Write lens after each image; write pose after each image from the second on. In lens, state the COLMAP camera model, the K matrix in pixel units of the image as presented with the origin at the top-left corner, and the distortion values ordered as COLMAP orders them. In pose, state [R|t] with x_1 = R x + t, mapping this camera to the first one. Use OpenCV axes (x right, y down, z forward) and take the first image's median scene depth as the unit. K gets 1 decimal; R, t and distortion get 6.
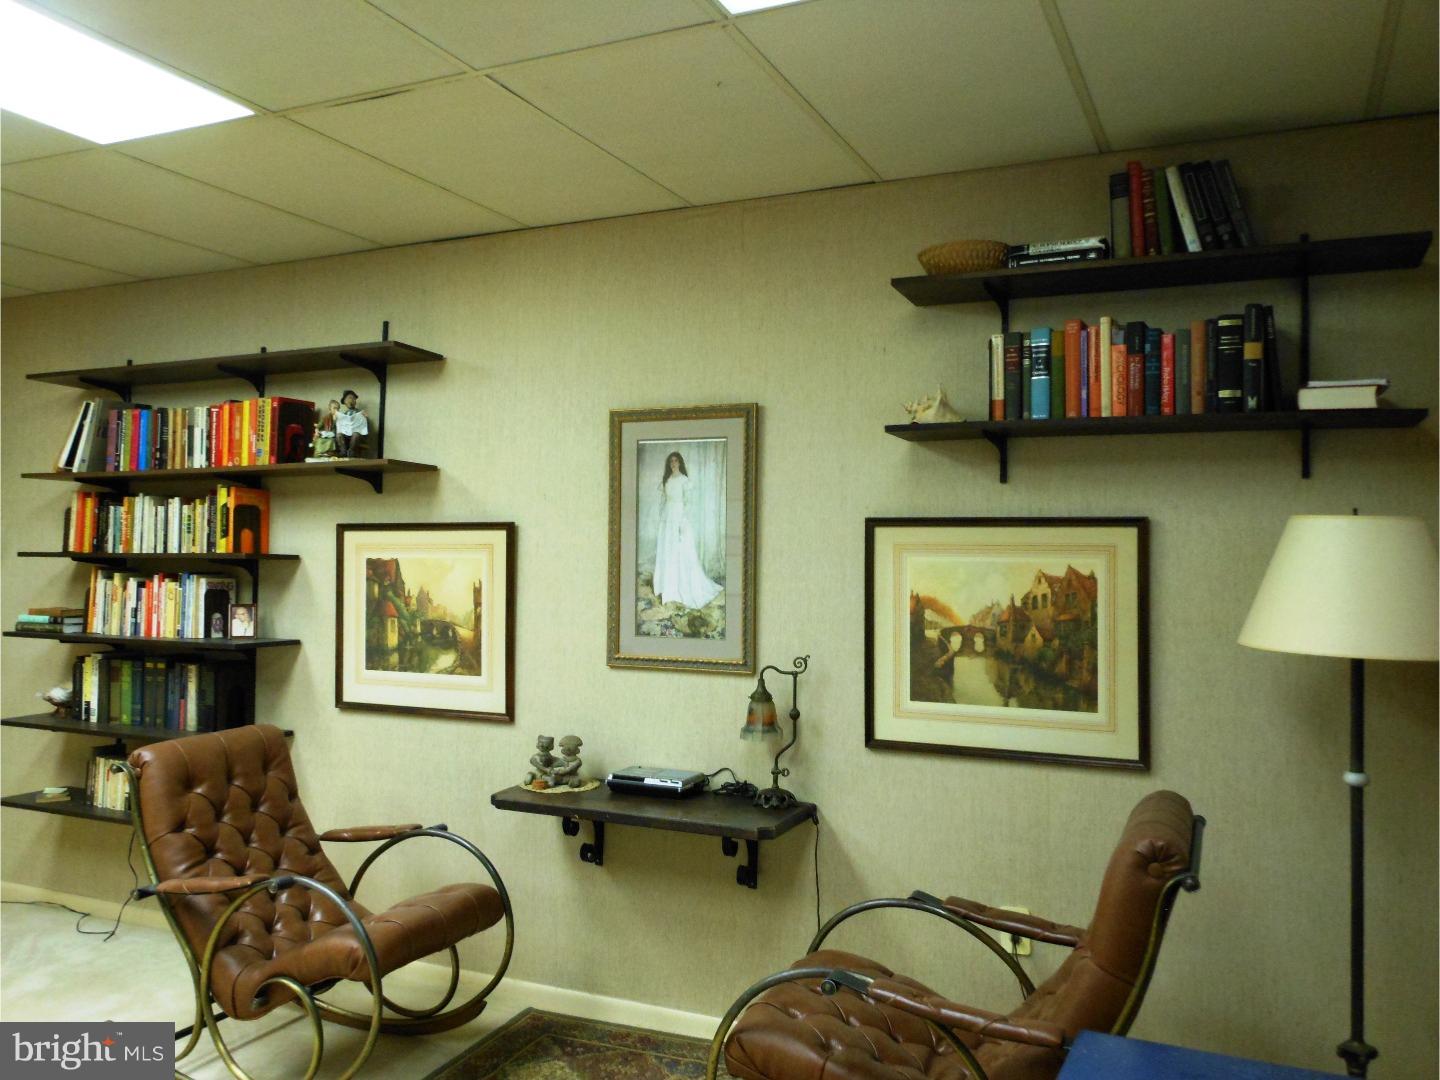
lens RADIAL K [[1158.8, 0, 714.2], [0, 1158.8, 526.1], [0, 0, 1]] dist [-0.001462, -0.006415]
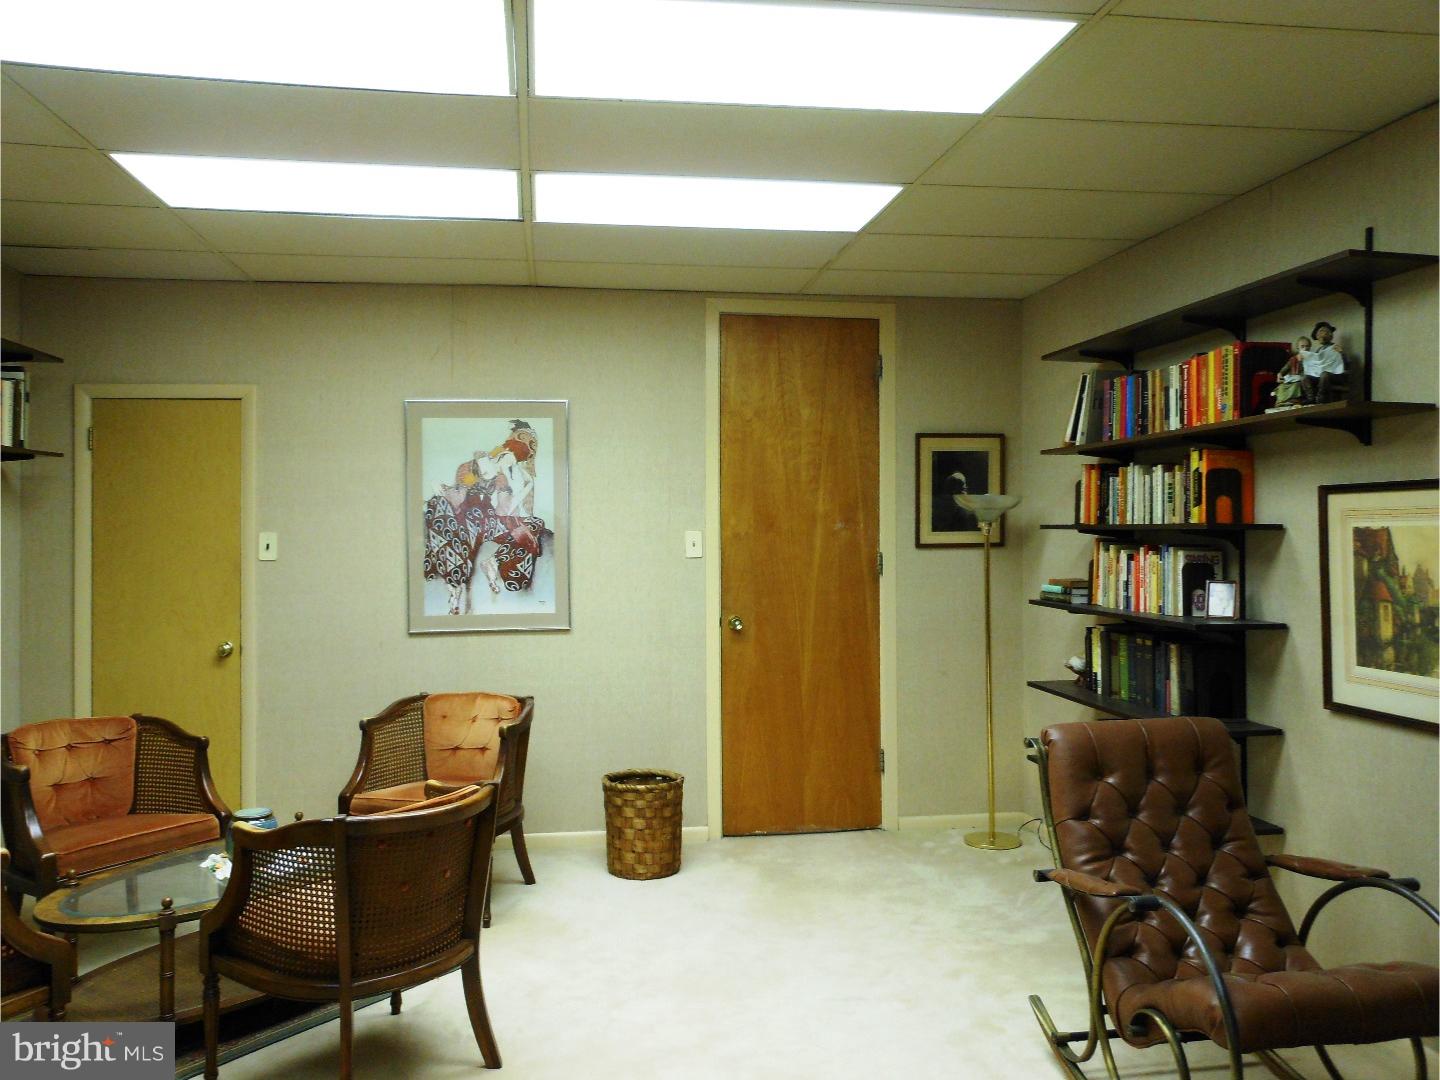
lens RADIAL K [[1158.8, 0, 710.2], [0, 1158.8, 521.2], [0, 0, 1]] dist [-0.001462, -0.006415]
pose [[0.558152, -0.014906, -0.829605, 0.117910], [0.029873, 0.999551, 0.002139, 0.008576], [0.829201, -0.025977, 0.558347, 0.181236]]
